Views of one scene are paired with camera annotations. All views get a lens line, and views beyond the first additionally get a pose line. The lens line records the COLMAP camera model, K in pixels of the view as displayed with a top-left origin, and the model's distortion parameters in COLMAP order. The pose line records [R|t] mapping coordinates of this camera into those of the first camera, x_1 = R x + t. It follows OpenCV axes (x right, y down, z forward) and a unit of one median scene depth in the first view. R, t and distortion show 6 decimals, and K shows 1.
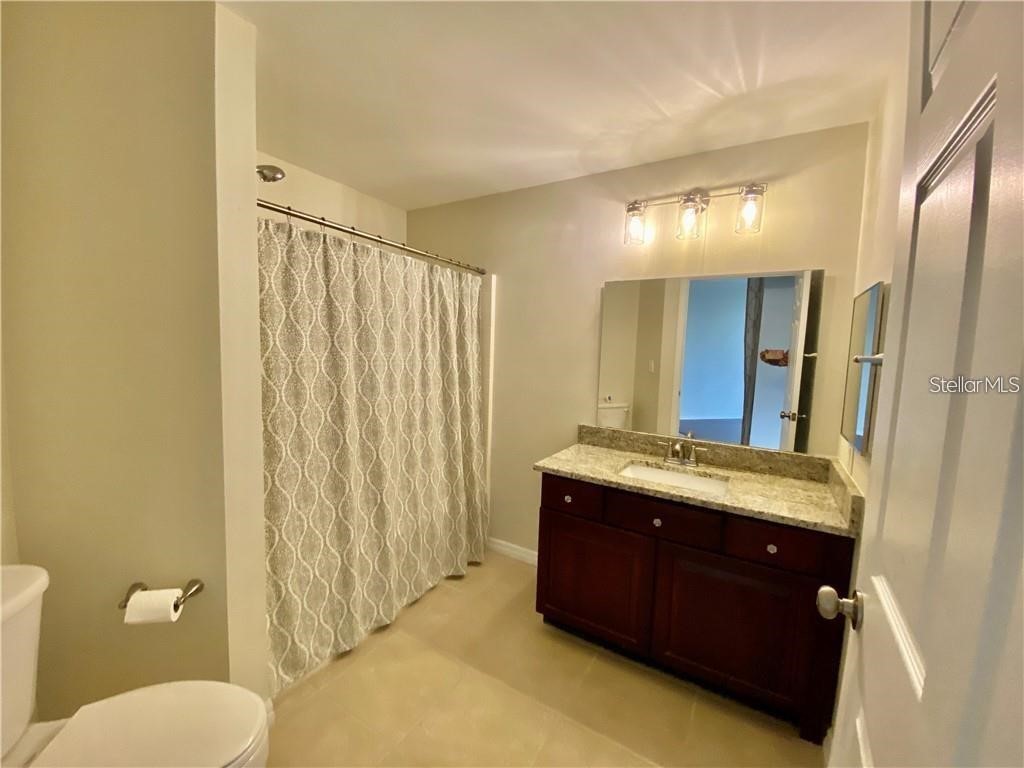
lens RADIAL K [[408.5, 0, 514.4], [0, 408.5, 383.7], [0, 0, 1]] dist [-0.002962, -0.008288]
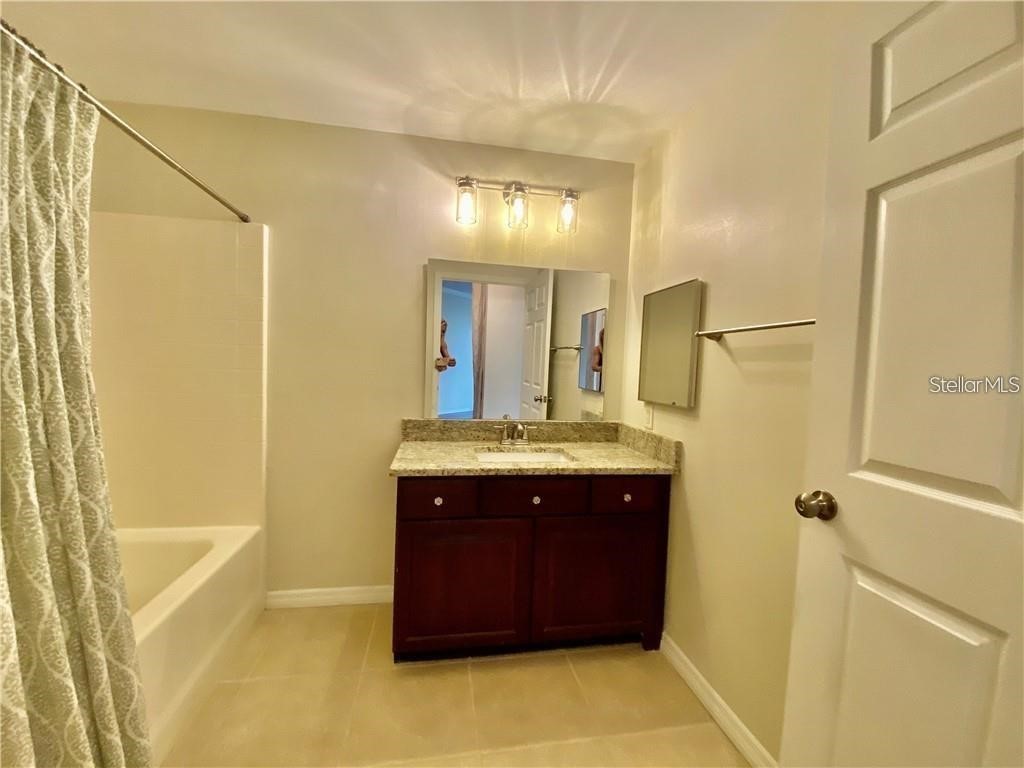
lens RADIAL K [[408.5, 0, 509.7], [0, 408.5, 384.0], [0, 0, 1]] dist [-0.002962, -0.008288]
pose [[0.744482, -0.037680, 0.666578, -0.297842], [0.048556, 0.998818, 0.002230, 0.042306], [-0.665874, 0.030706, 0.745432, 0.246612]]
